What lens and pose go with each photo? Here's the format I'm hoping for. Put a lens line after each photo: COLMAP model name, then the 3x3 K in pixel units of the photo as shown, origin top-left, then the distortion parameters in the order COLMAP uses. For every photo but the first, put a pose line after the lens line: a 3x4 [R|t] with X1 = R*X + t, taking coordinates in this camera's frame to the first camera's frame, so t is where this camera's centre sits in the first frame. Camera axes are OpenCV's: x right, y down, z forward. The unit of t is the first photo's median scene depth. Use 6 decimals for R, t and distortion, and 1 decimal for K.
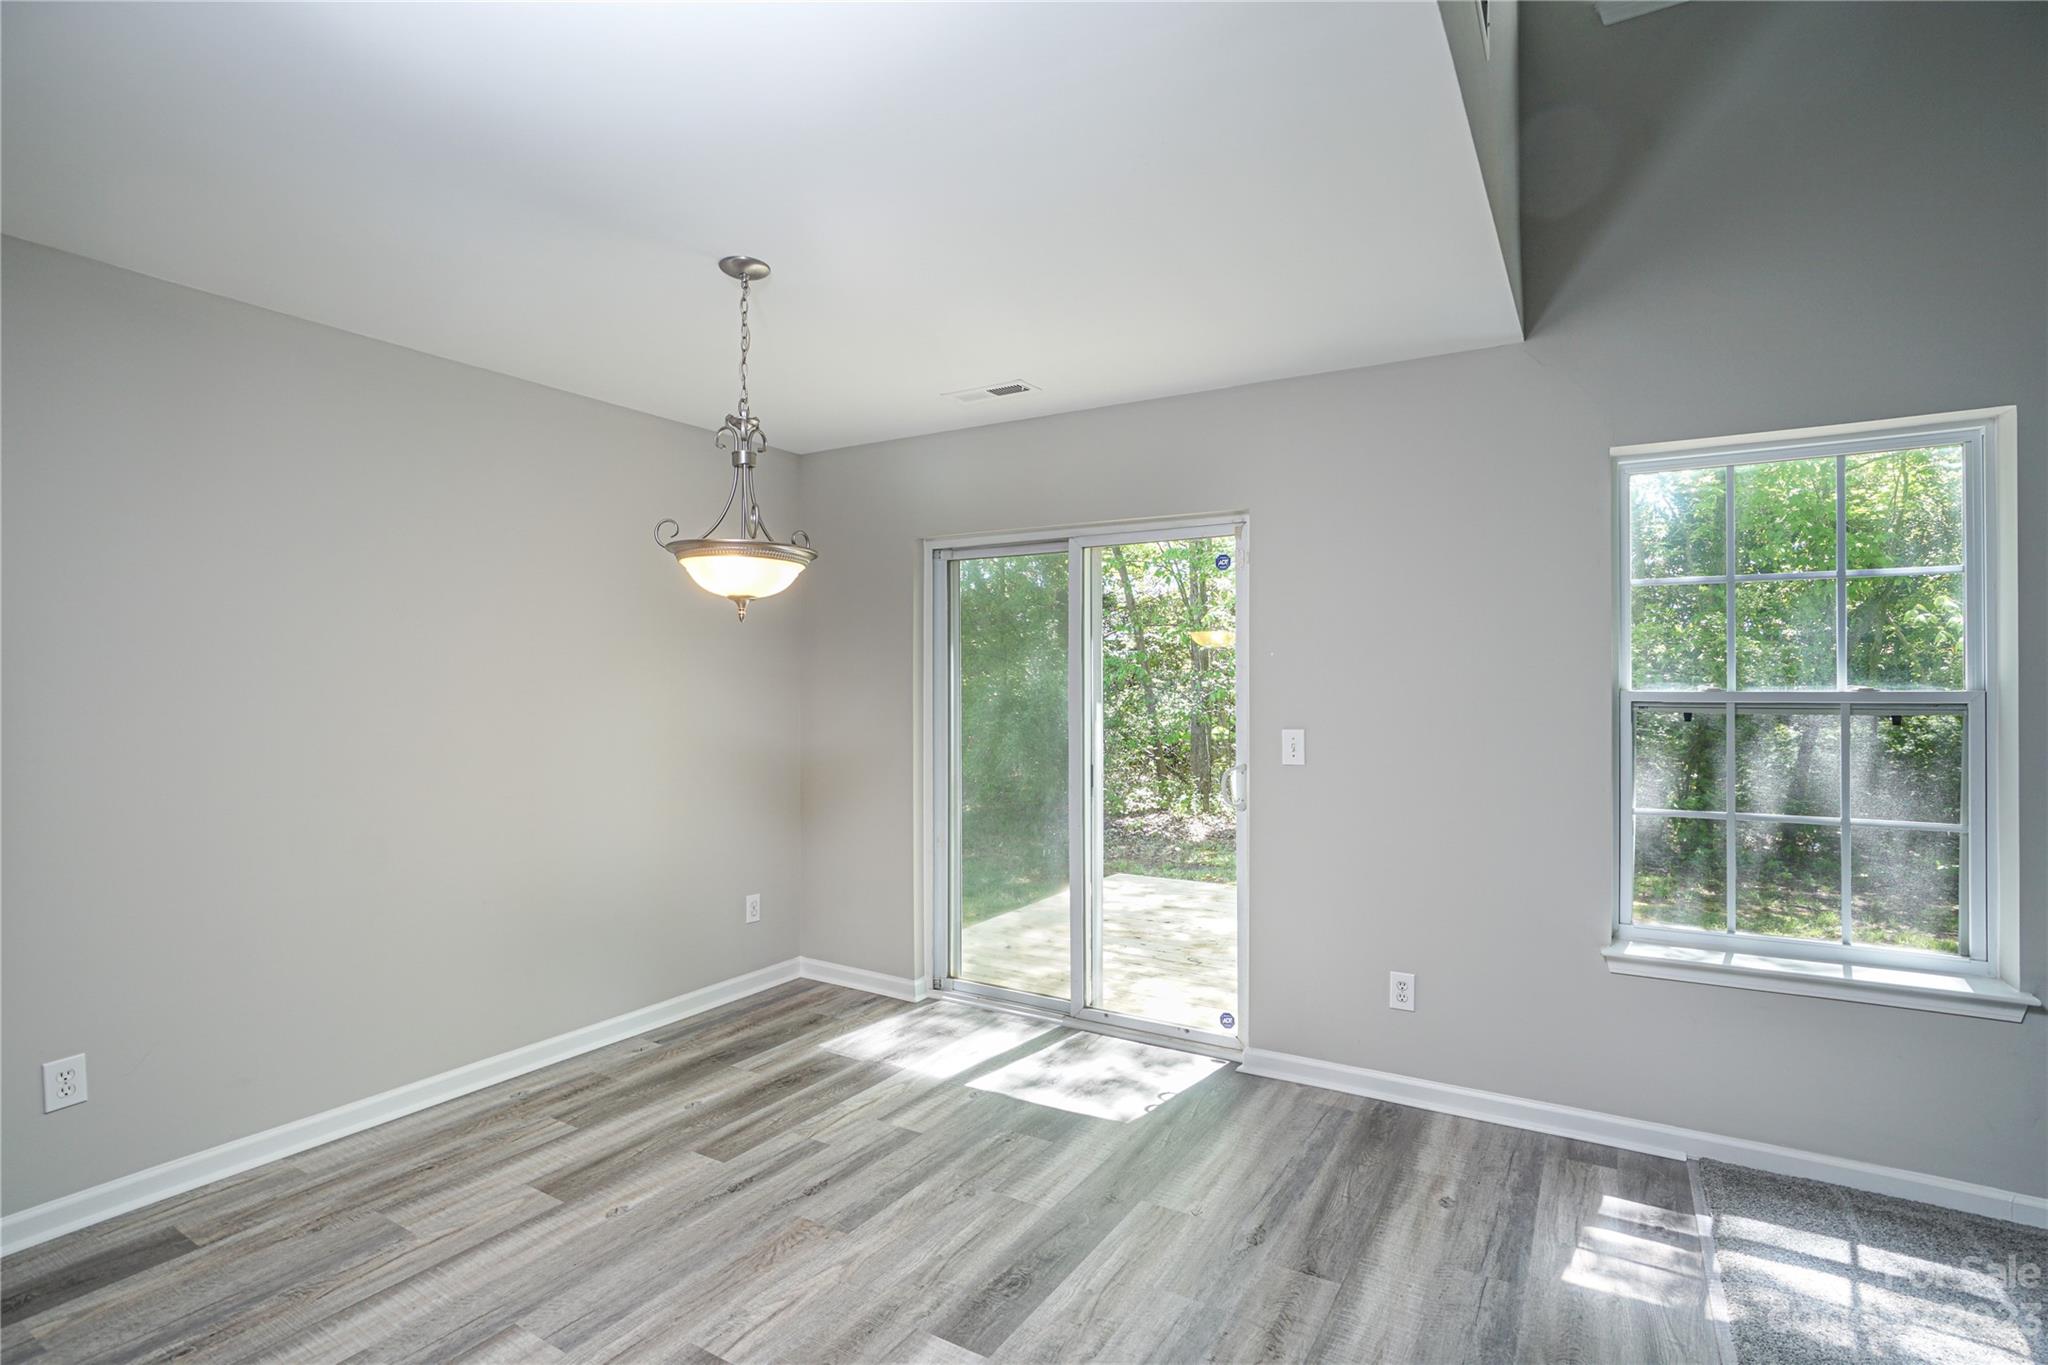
lens RADIAL K [[1000.0, 0, 982.5], [0, 1000.0, 666.2], [0, 0, 1]] dist [-0.025584, 0.000850]
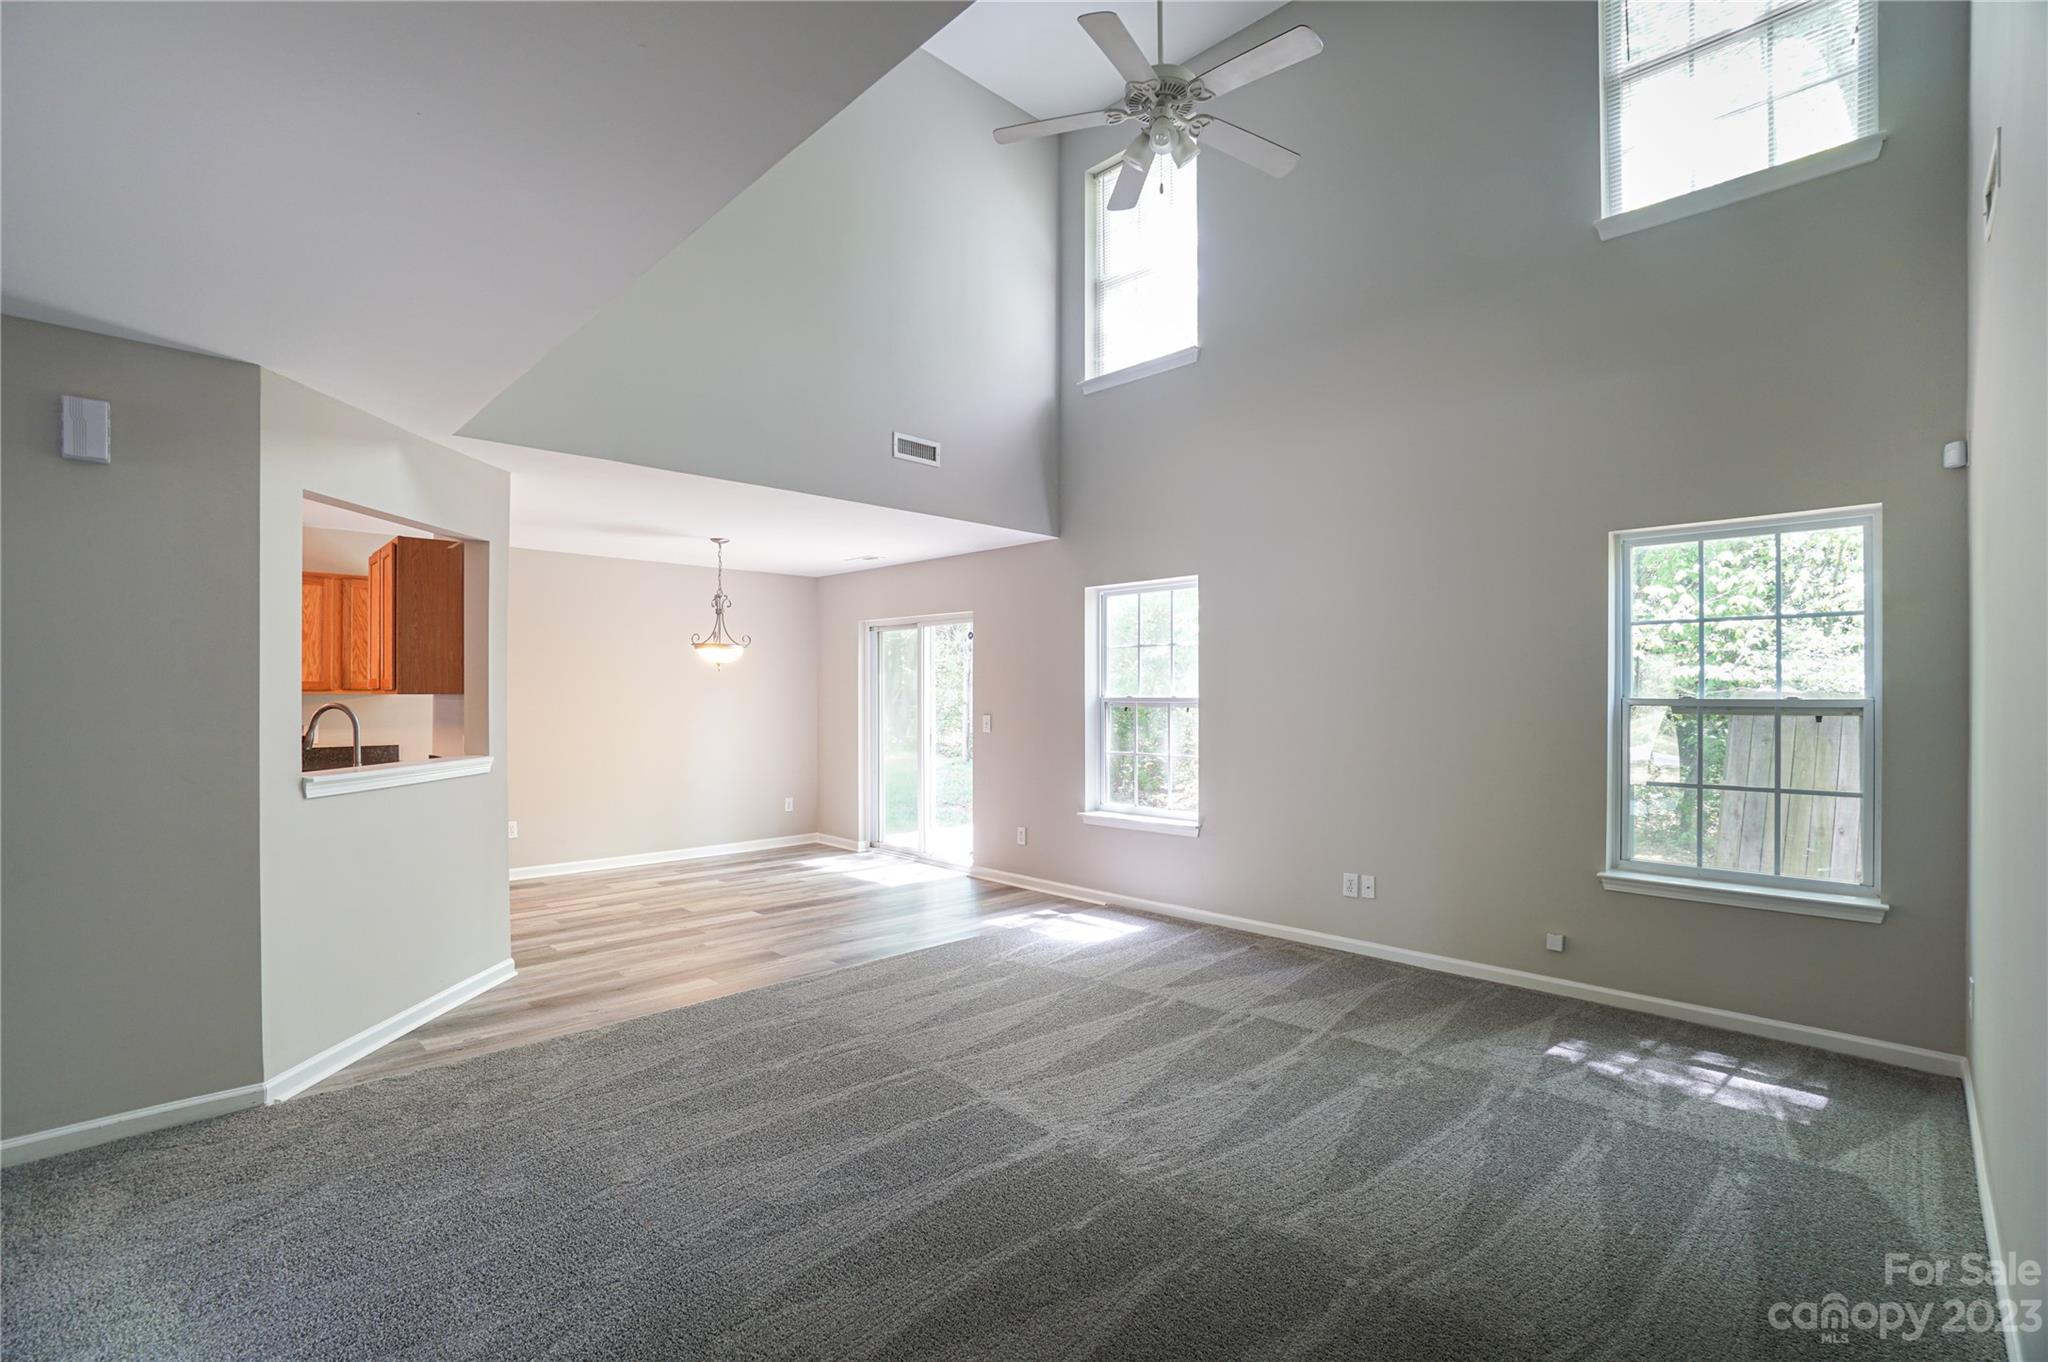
lens RADIAL K [[936.6, 0, 1010.3], [0, 936.6, 689.7], [0, 0, 1]] dist [-0.033403, 0.003458]
pose [[0.972001, -0.003030, -0.234957, 0.964134], [0.005931, 0.999915, 0.011641, -0.016917], [0.234901, -0.012708, 0.971936, -1.089252]]
